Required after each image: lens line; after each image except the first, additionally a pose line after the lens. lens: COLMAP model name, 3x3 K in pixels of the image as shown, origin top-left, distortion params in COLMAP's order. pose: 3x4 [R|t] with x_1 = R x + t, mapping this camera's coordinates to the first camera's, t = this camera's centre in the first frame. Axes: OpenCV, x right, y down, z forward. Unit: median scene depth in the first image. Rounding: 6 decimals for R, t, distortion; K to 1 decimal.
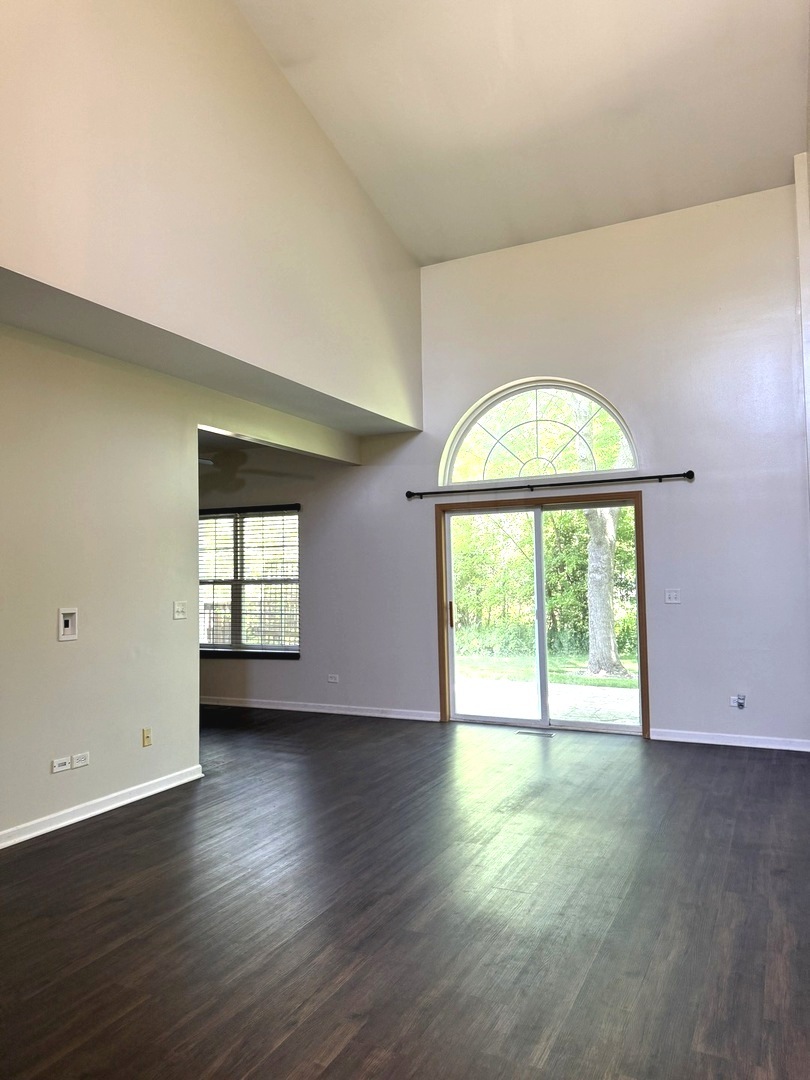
lens RADIAL K [[762.0, 0, 401.9], [0, 762.0, 539.9], [0, 0, 1]] dist [0.047242, -0.061578]
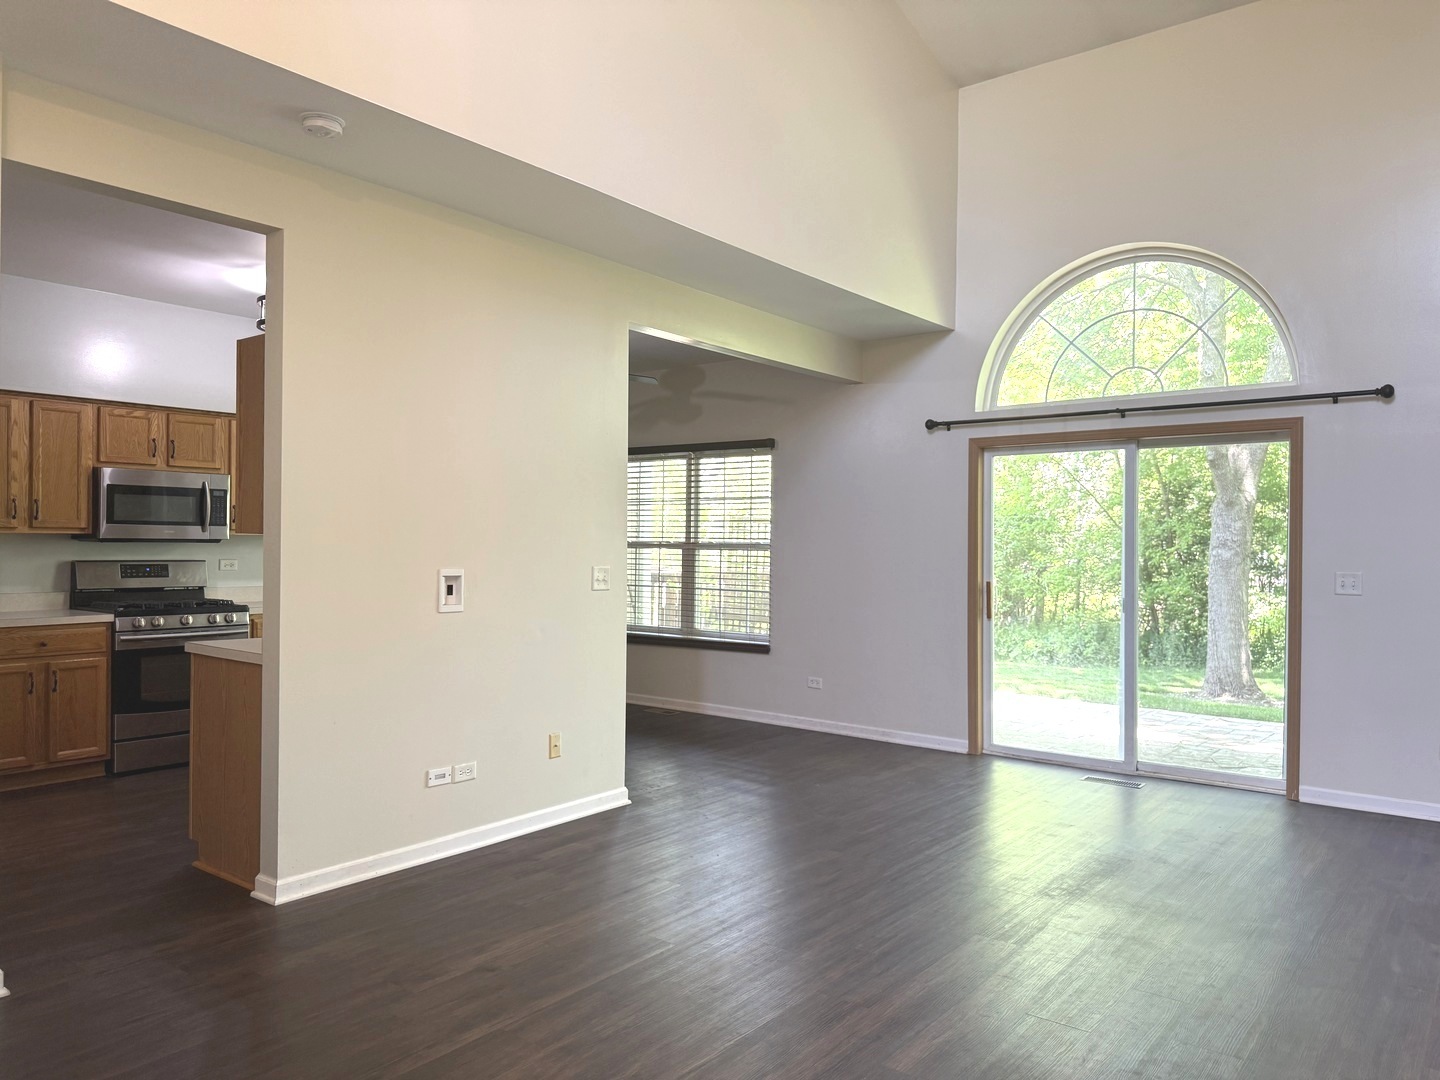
lens RADIAL K [[1016.0, 0, 715.7], [0, 1016.0, 547.0], [0, 0, 1]] dist [0.047242, -0.061578]
pose [[0.977694, 0.026304, -0.208380, 0.015881], [-0.016100, 0.998594, 0.050515, 0.008498], [0.209416, -0.046033, 0.976743, 0.059305]]
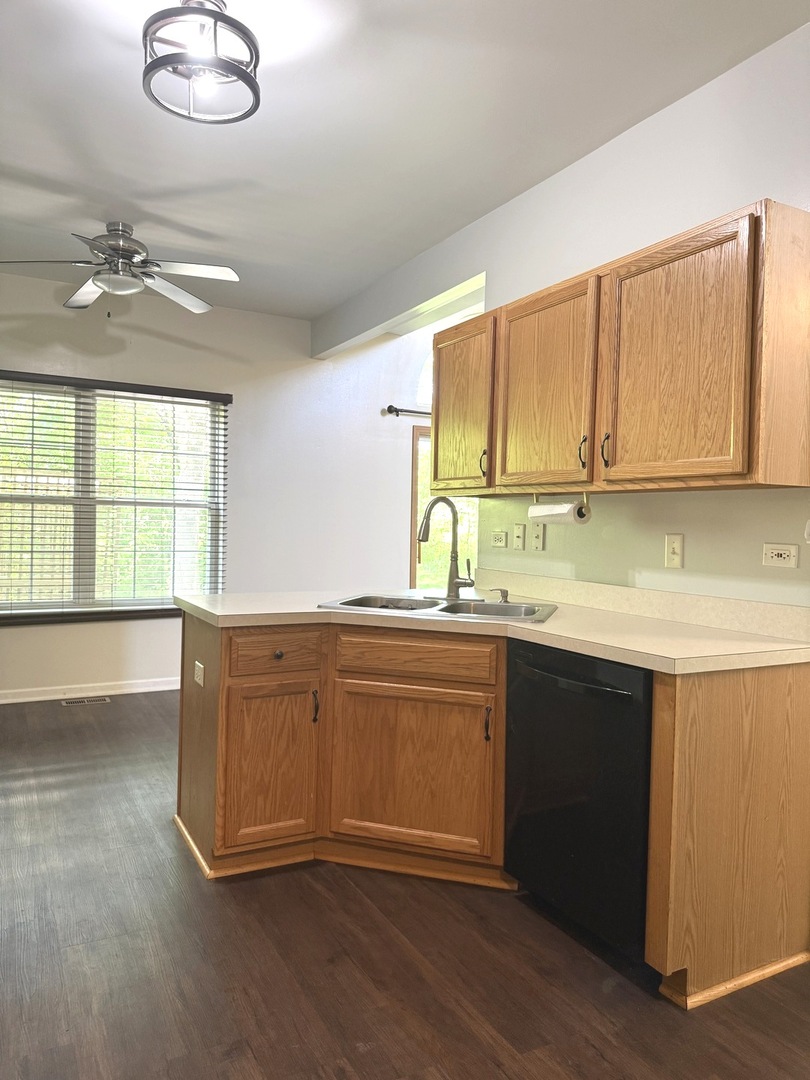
lens RADIAL K [[762.0, 0, 401.9], [0, 762.0, 539.9], [0, 0, 1]] dist [0.047242, -0.061578]
pose [[0.583119, 0.011594, 0.812304, -0.702480], [-0.073513, 0.996549, 0.038548, 0.053781], [-0.809054, -0.082193, 0.581959, 0.521681]]
